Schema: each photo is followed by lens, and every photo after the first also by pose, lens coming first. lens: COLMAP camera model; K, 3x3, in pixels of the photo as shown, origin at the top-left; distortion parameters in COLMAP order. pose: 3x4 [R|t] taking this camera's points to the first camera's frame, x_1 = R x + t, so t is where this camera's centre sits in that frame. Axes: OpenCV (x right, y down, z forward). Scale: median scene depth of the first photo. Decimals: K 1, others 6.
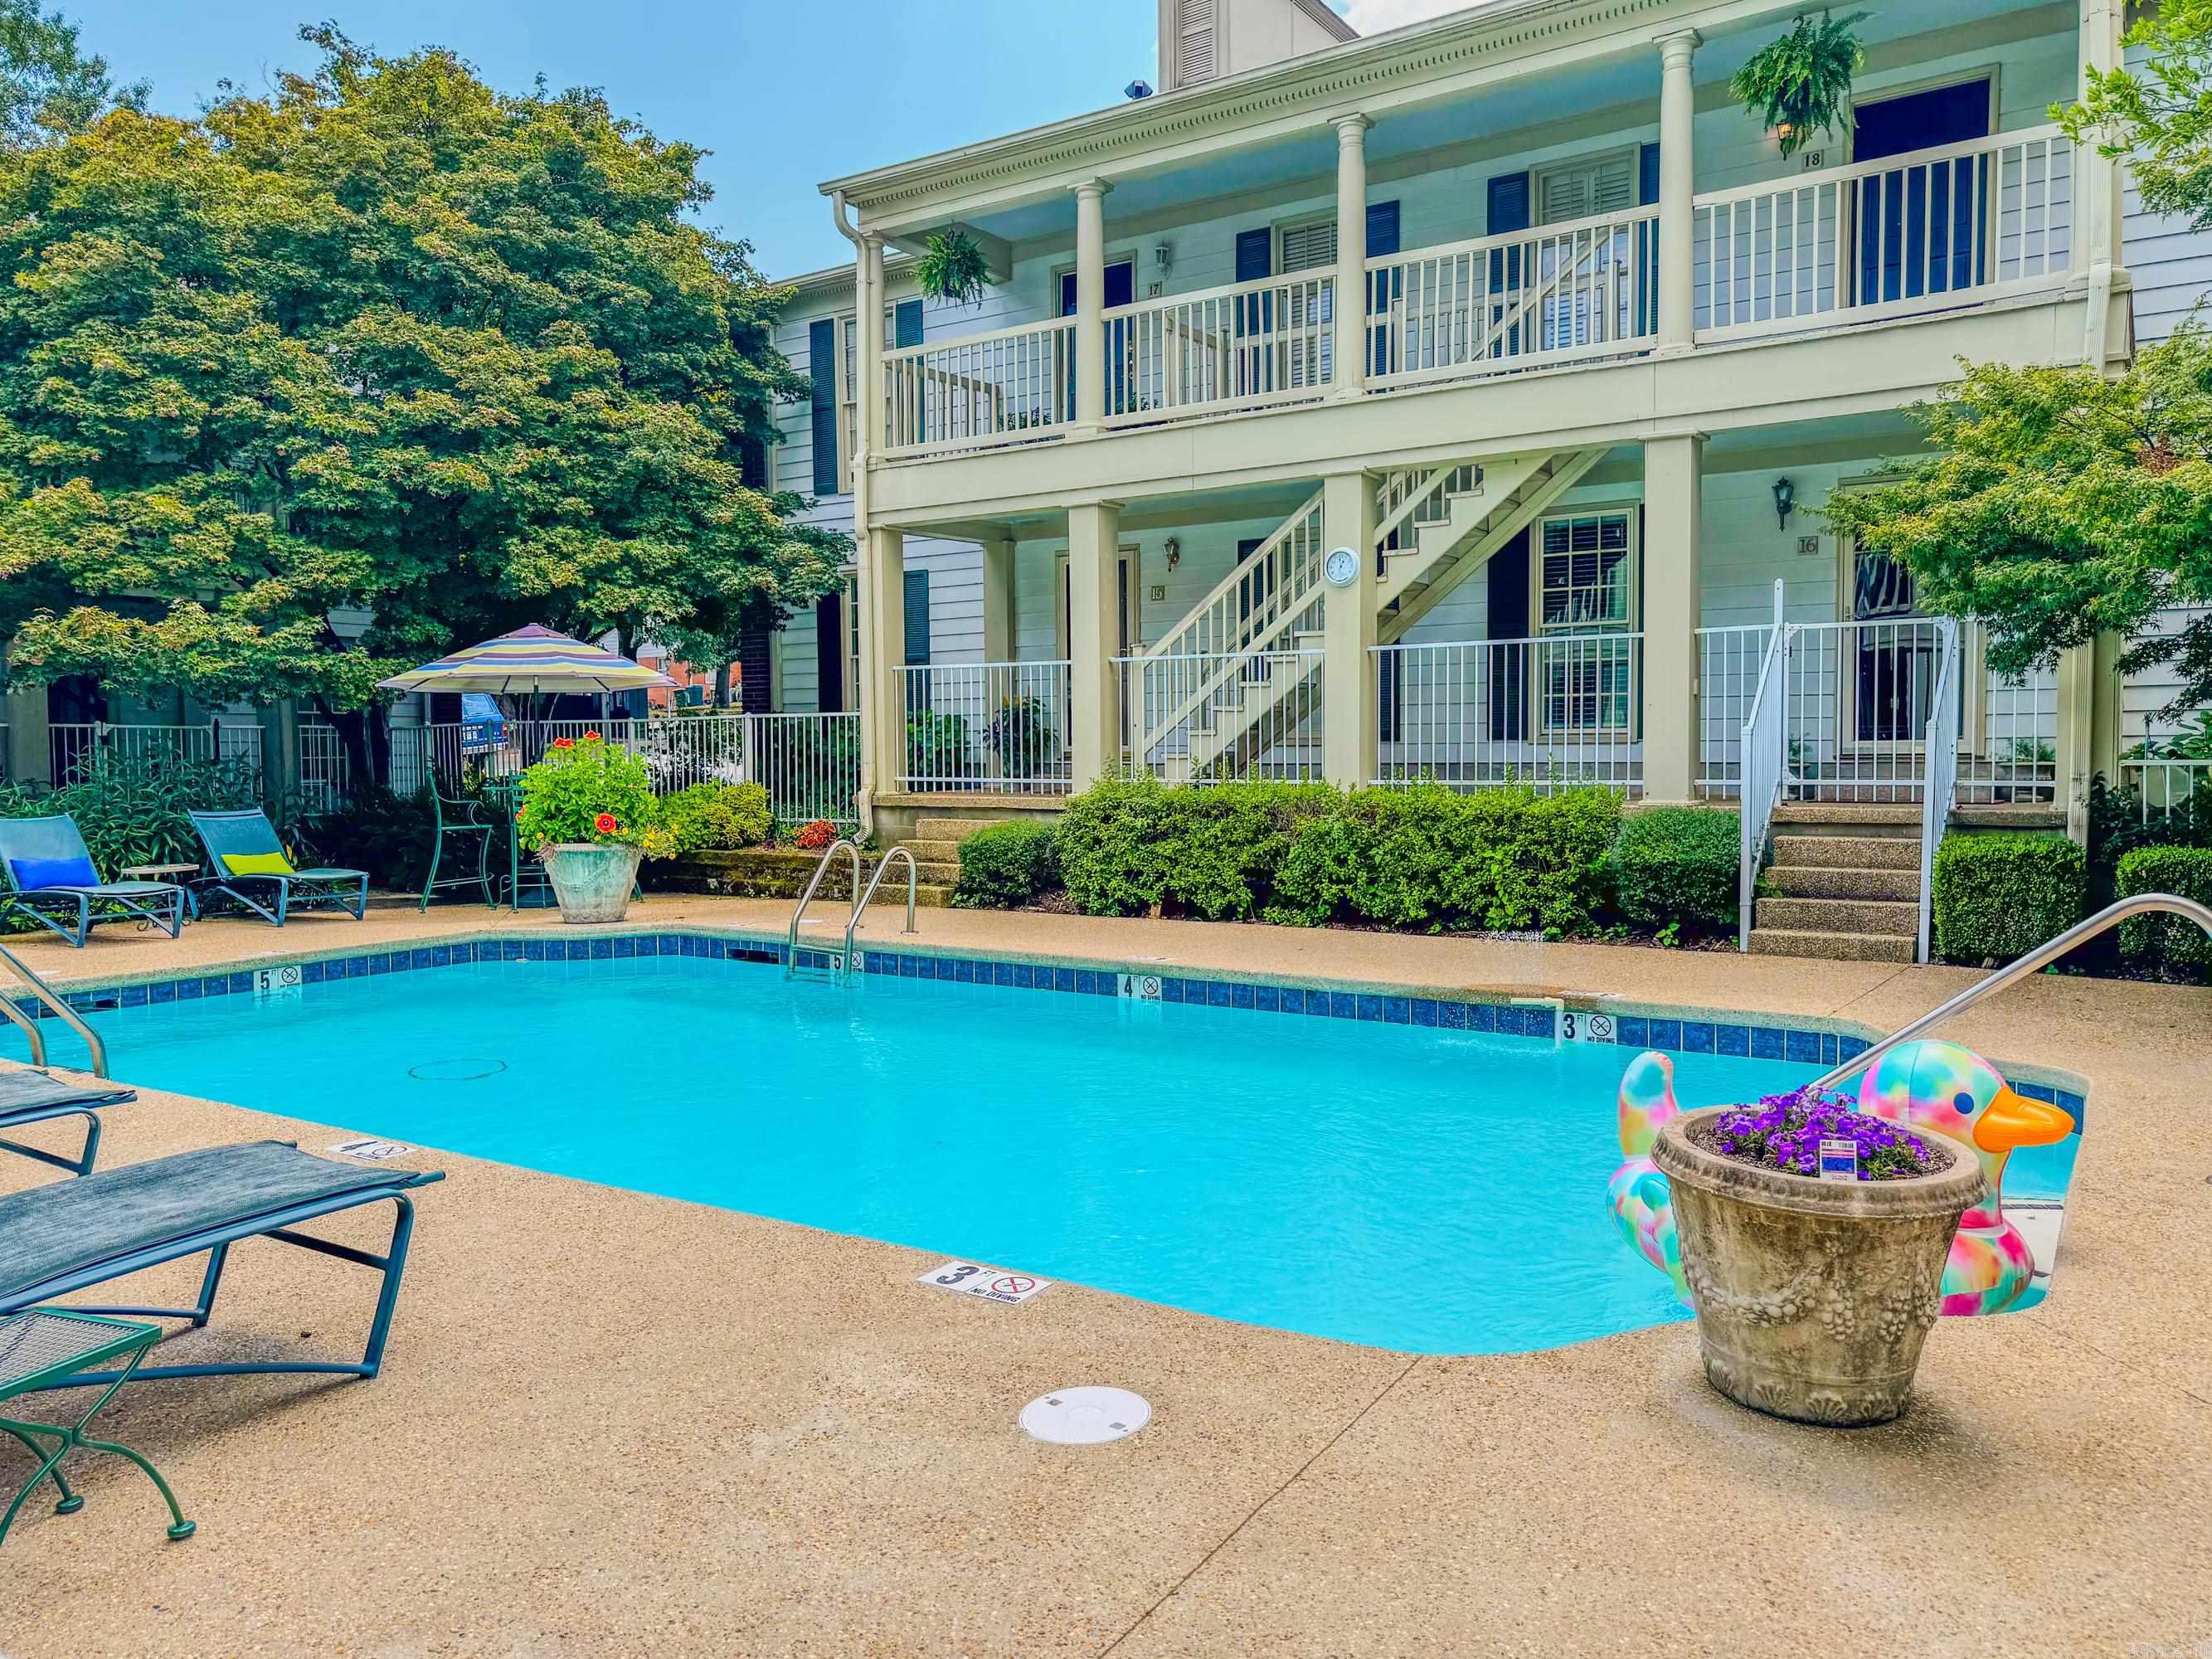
lens RADIAL K [[1604.8, 0, 1105.7], [0, 1604.8, 761.4], [0, 0, 1]] dist [0.026838, 0.003157]
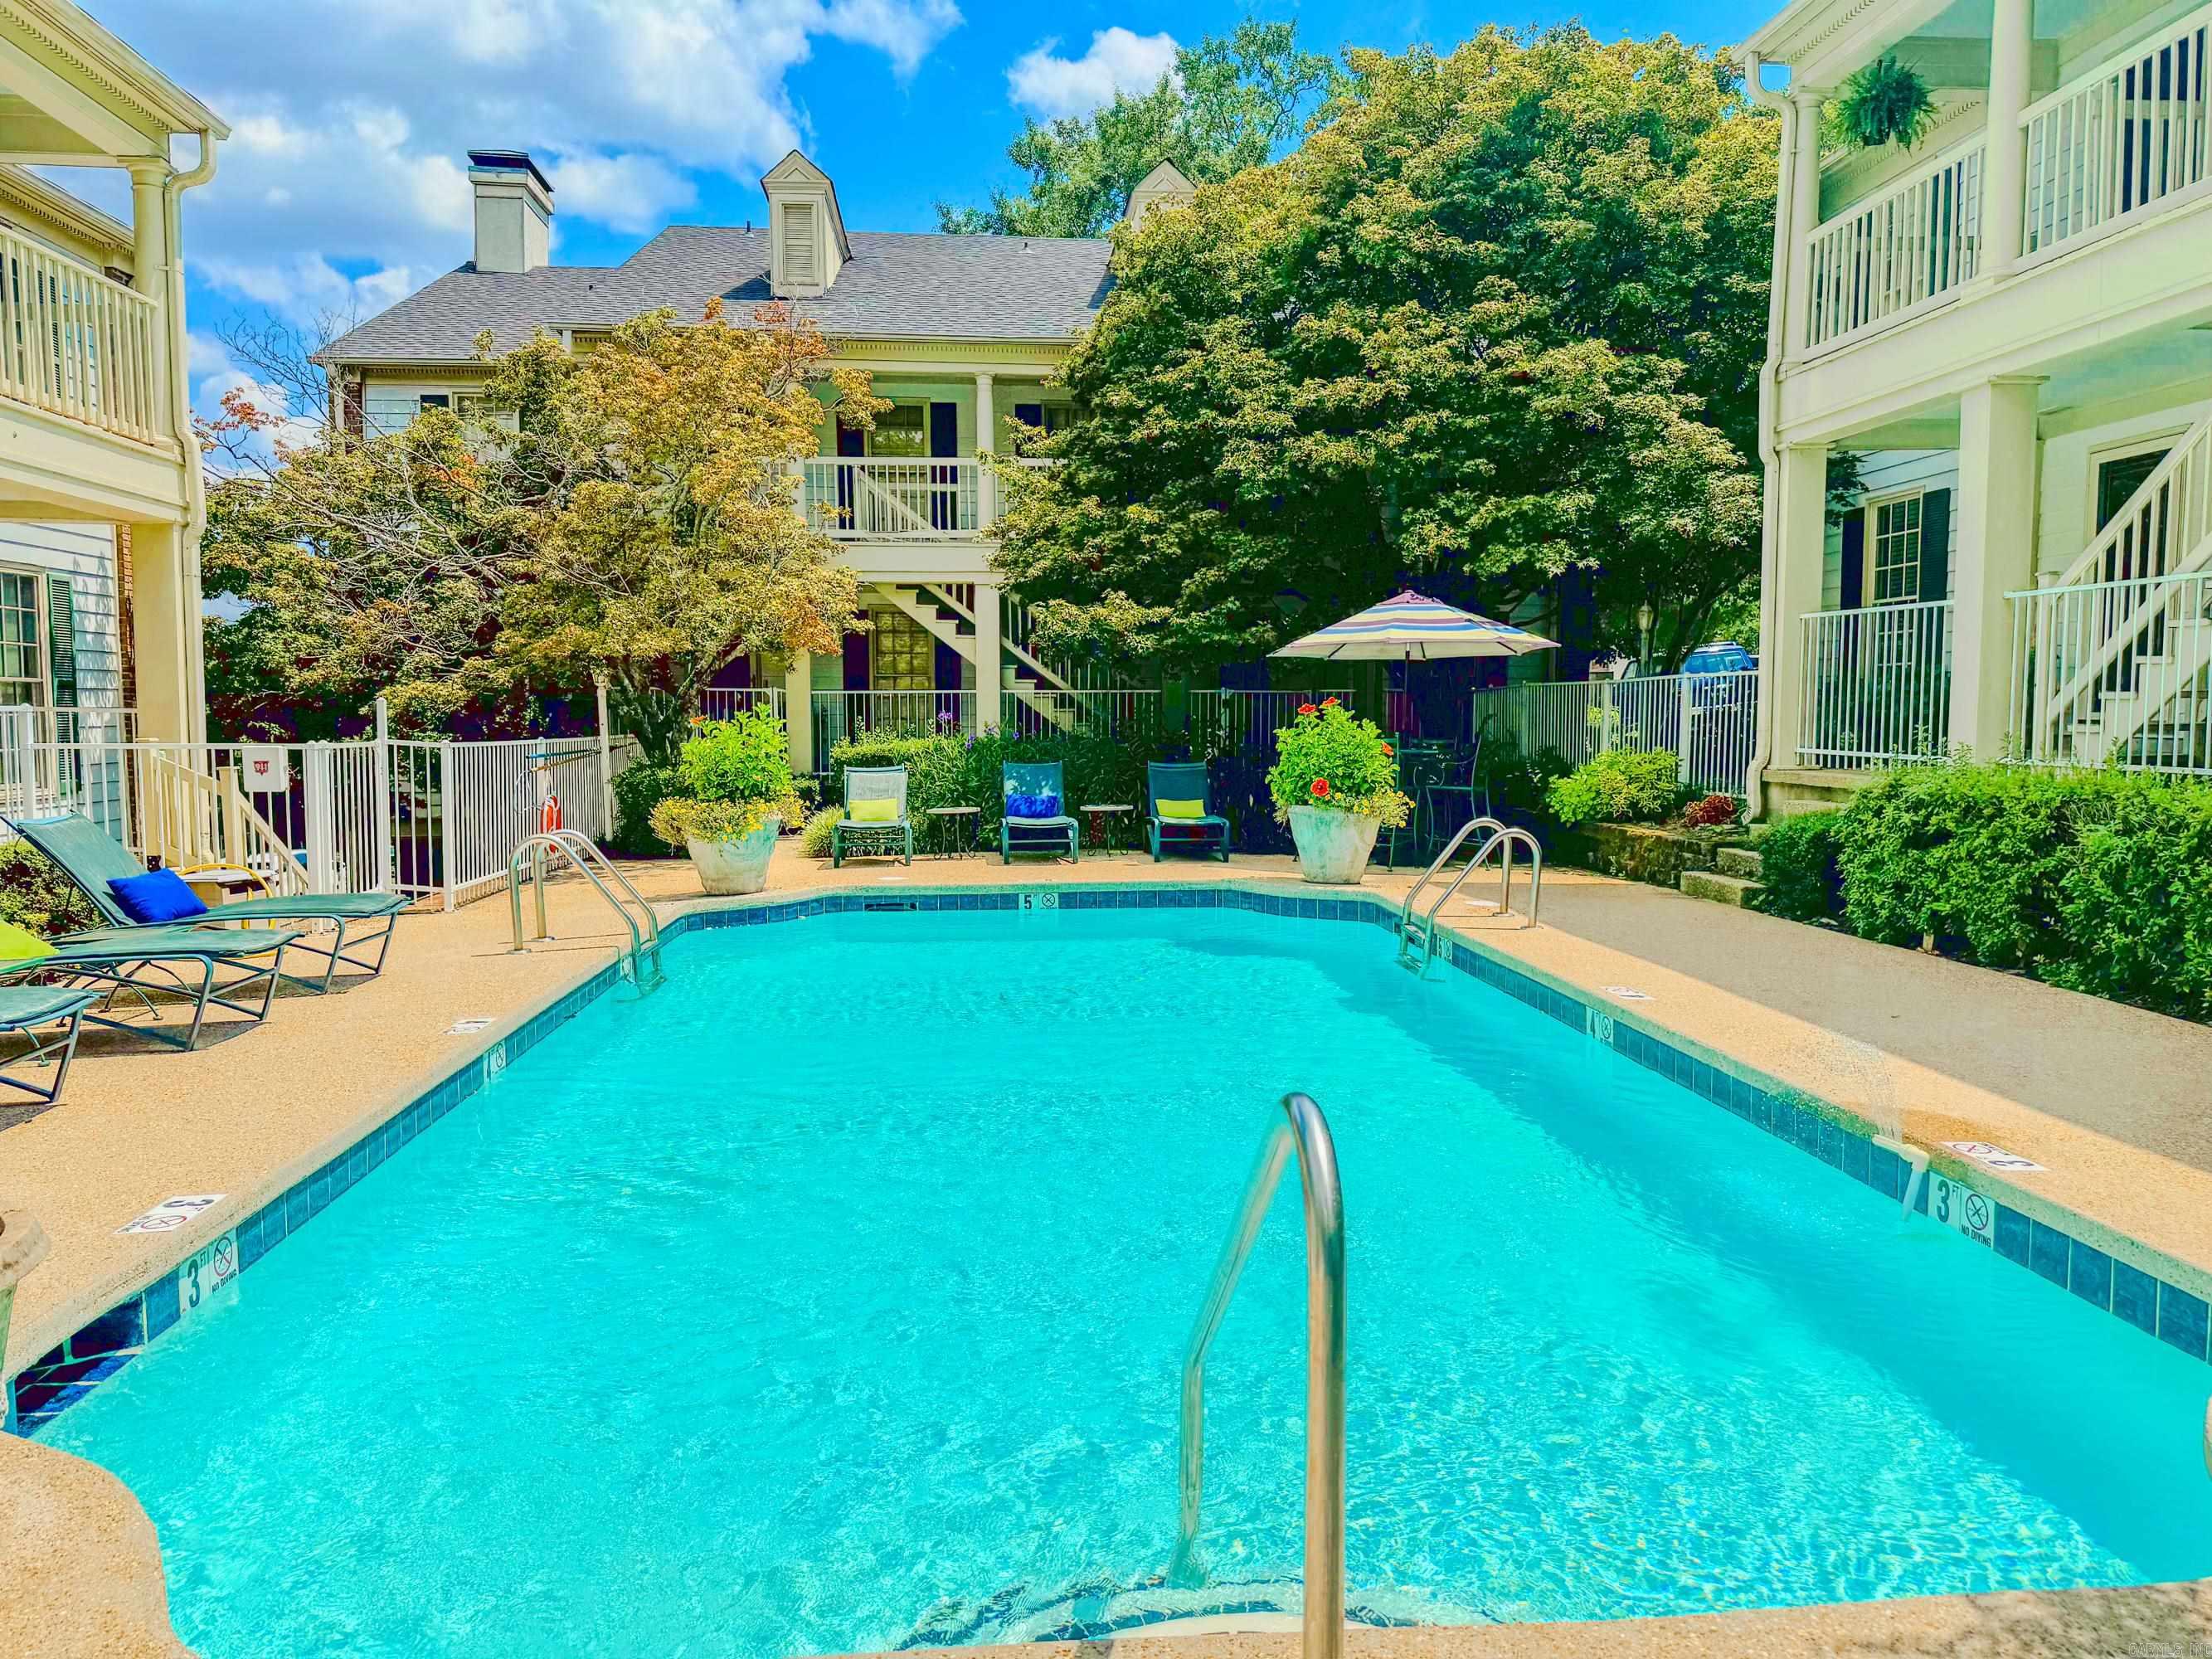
lens RADIAL K [[1557.1, 0, 1106.0], [0, 1557.1, 829.5], [0, 0, 1]] dist [0.031631, -0.001447]
pose [[0.611143, 0.066800, -0.788696, 0.329198], [-0.007444, 0.996873, 0.078663, -0.010701], [0.791485, -0.042203, 0.609730, 0.237437]]
